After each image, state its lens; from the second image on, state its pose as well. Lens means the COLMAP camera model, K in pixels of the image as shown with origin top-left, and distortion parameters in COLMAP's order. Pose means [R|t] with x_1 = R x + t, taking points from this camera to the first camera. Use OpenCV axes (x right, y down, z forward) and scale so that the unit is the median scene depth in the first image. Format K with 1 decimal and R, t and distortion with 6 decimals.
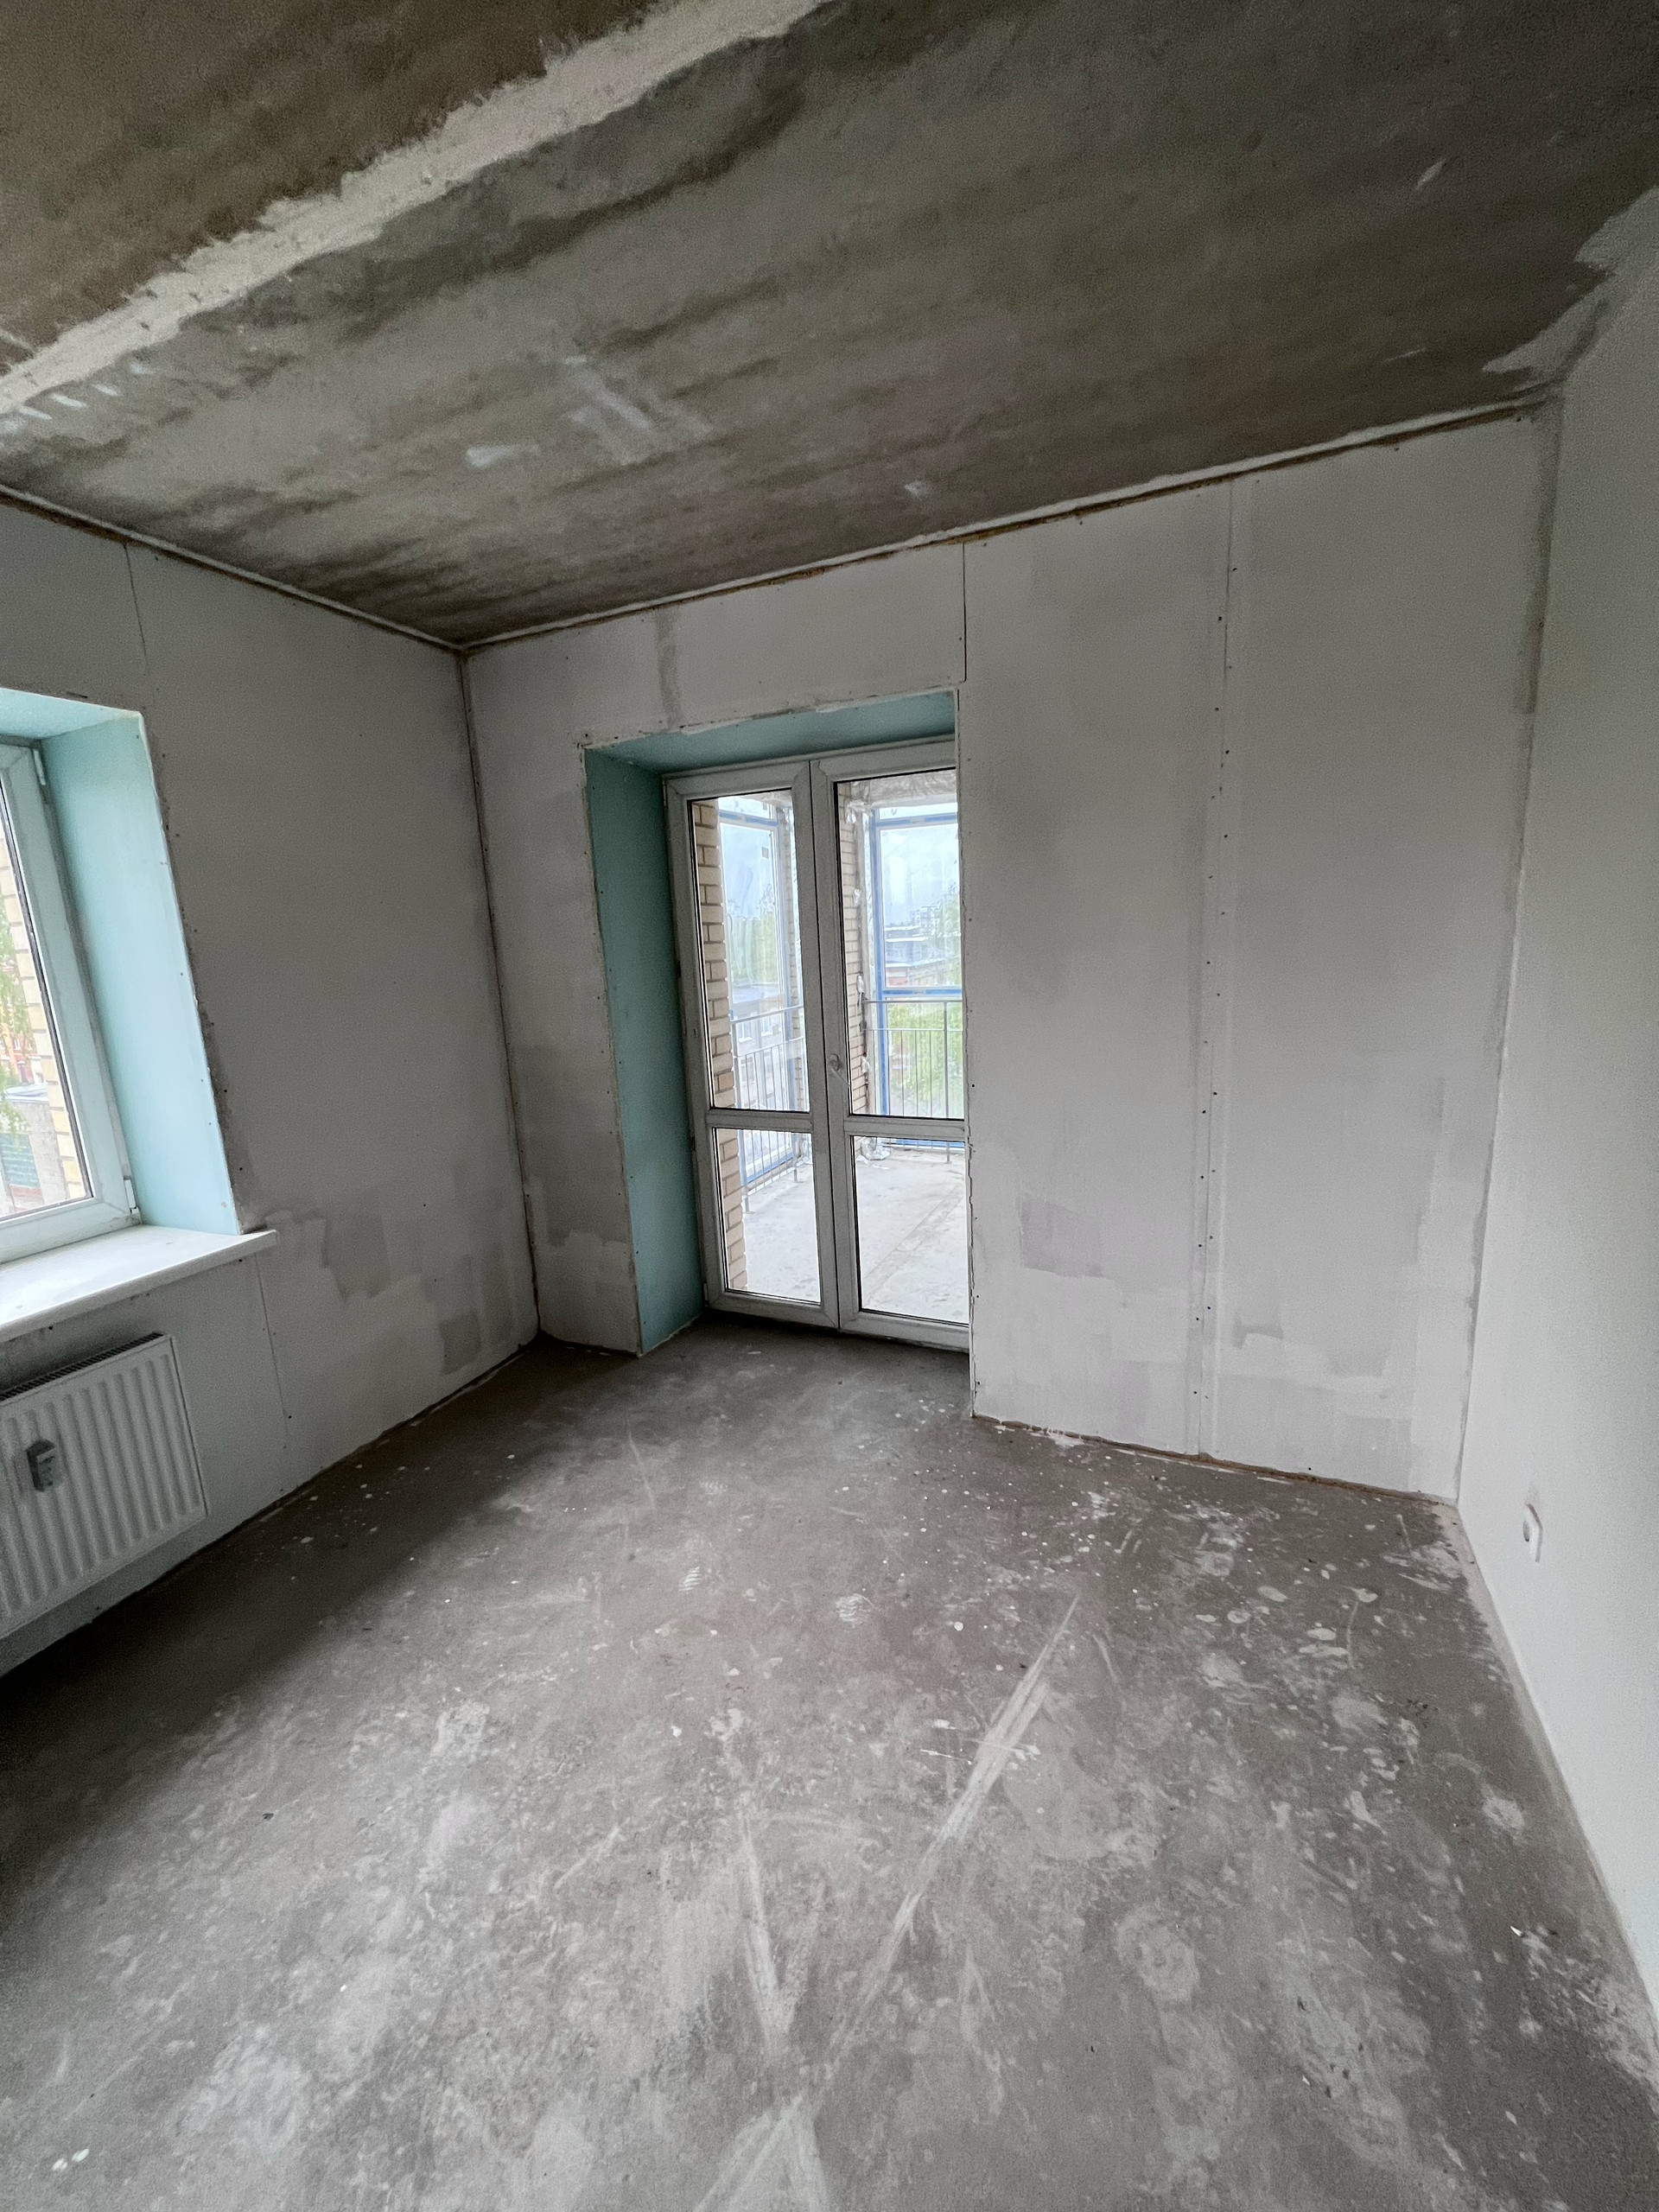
lens RADIAL K [[882.8, 0, 827.2], [0, 882.8, 1107.0], [0, 0, 1]] dist [-0.002365, 0.000742]
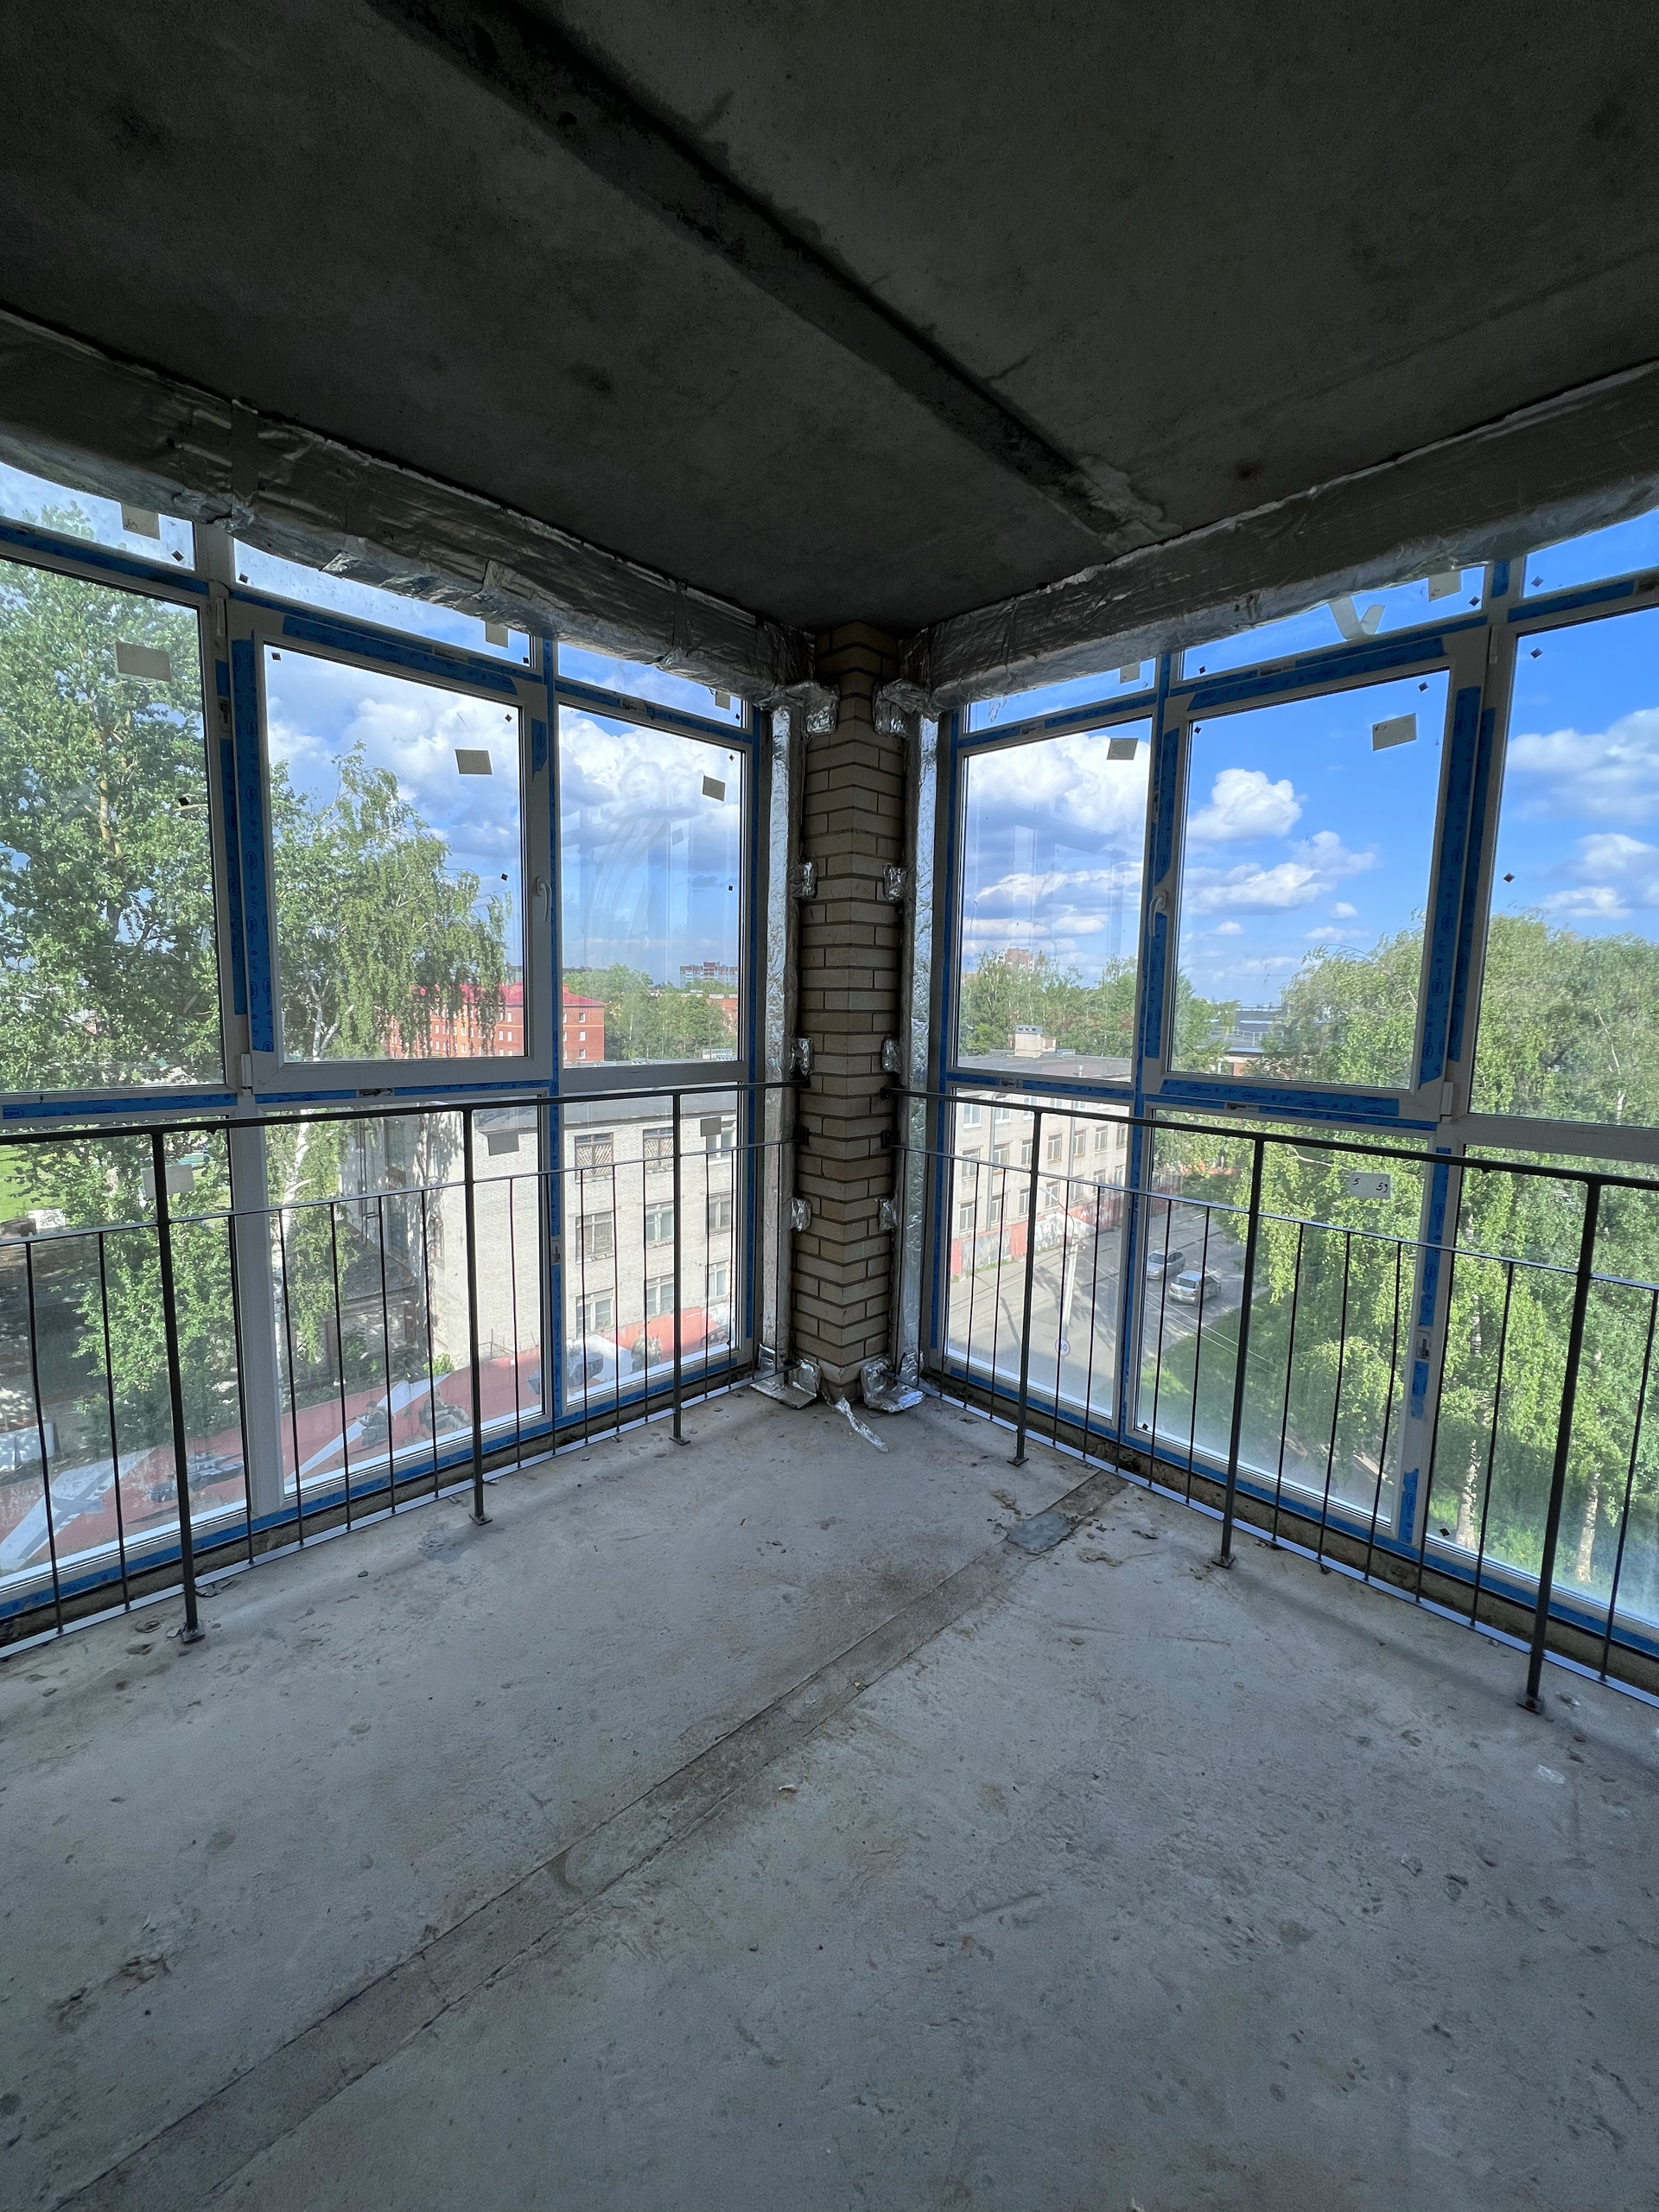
lens RADIAL K [[882.8, 0, 833.0], [0, 882.8, 1102.8], [0, 0, 1]] dist [-0.002365, 0.000742]
pose [[0.928071, 0.111637, -0.355278, 0.211418], [-0.138734, 0.988982, -0.051645, -0.092314], [0.345598, 0.097219, 0.933333, 0.584818]]
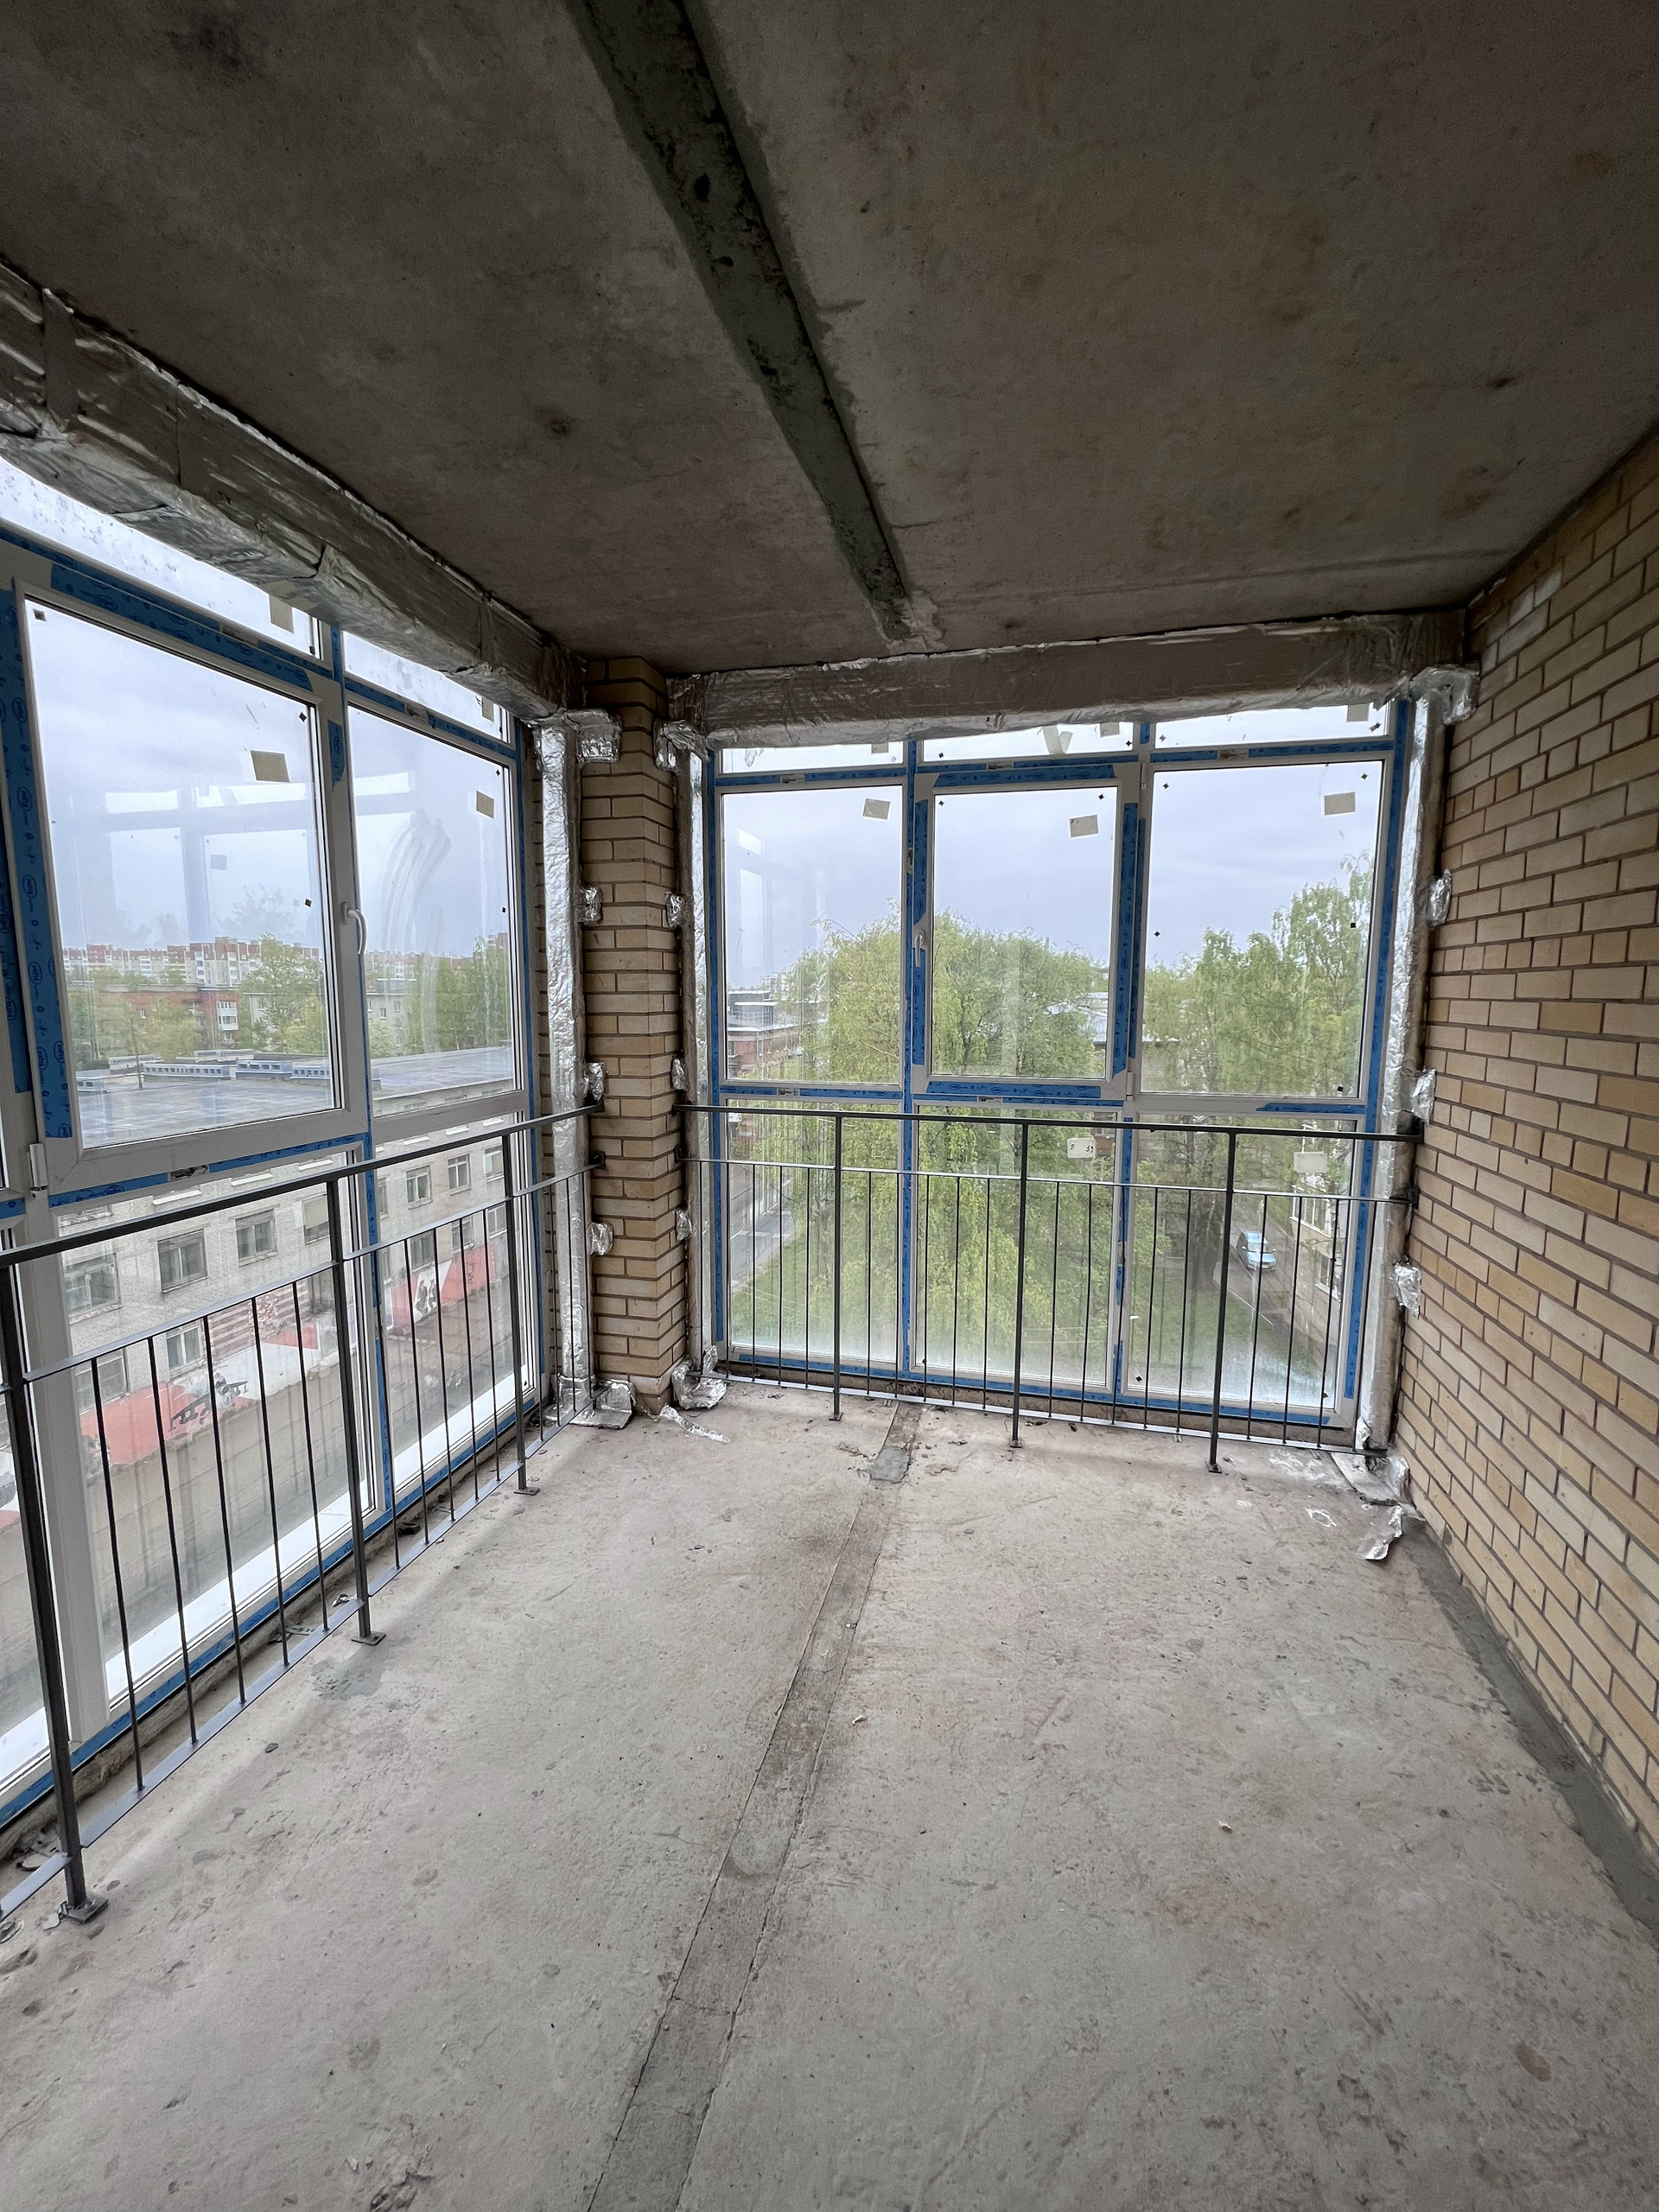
lens RADIAL K [[882.8, 0, 834.4], [0, 882.8, 1103.6], [0, 0, 1]] dist [-0.002365, 0.000742]
pose [[0.983431, 0.028650, 0.179003, 0.039714], [-0.014968, 0.996894, -0.077320, -0.092466], [-0.180662, 0.073360, 0.980806, 0.522032]]
